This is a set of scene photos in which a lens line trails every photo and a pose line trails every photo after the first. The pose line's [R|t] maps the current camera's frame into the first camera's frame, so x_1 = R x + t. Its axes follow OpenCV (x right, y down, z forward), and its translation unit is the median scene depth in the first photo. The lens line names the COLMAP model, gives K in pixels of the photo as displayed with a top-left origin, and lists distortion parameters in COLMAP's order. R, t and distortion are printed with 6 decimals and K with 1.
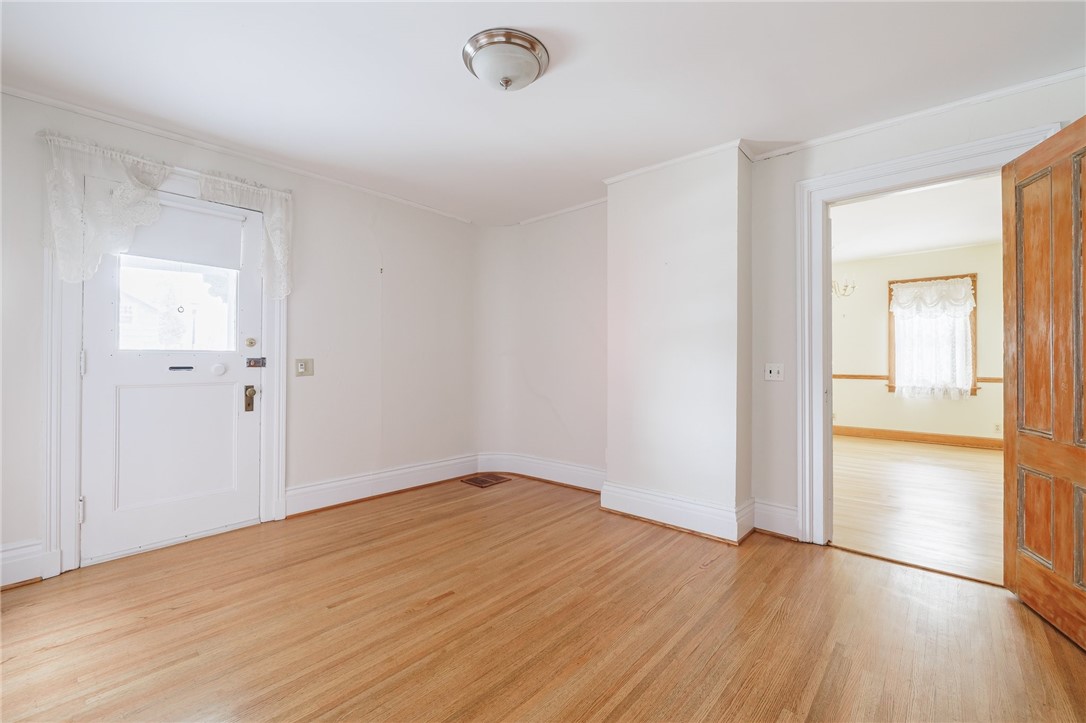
lens RADIAL K [[455.8, 0, 542.7], [0, 455.8, 359.5], [0, 0, 1]] dist [0.000489, -0.000834]
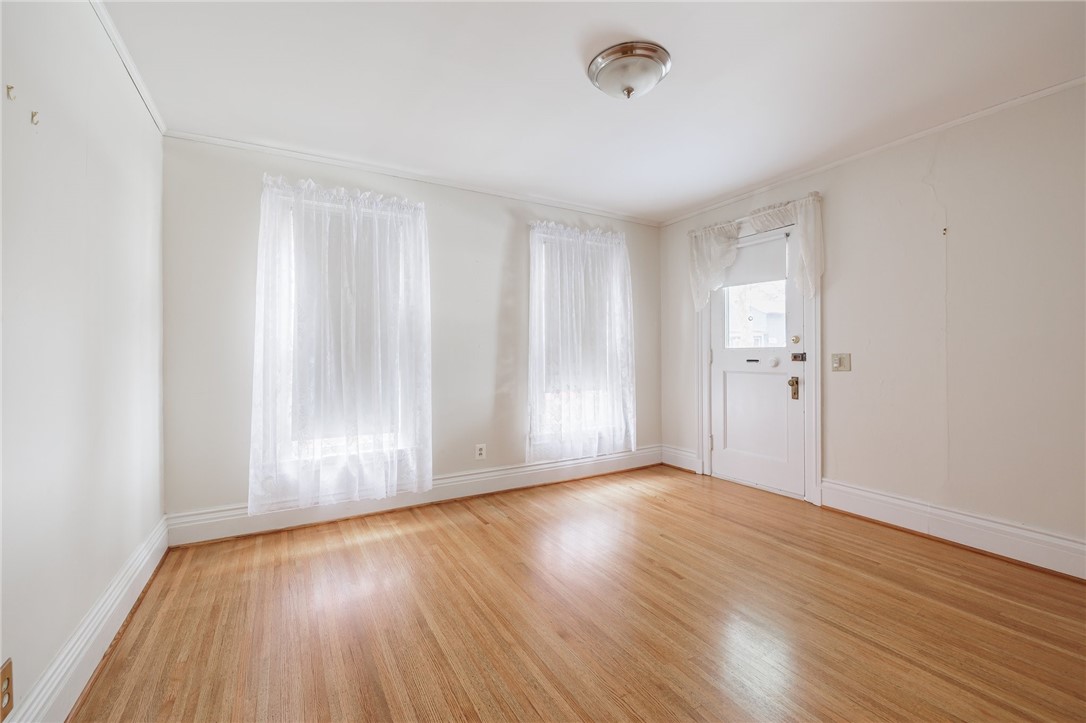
lens RADIAL K [[455.8, 0, 539.7], [0, 455.8, 360.4], [0, 0, 1]] dist [0.000489, -0.000834]
pose [[-0.319597, 0.011486, -0.947484, 0.667310], [0.002208, 0.999933, 0.011377, 0.000579], [0.947551, 0.001544, -0.319601, 0.769816]]
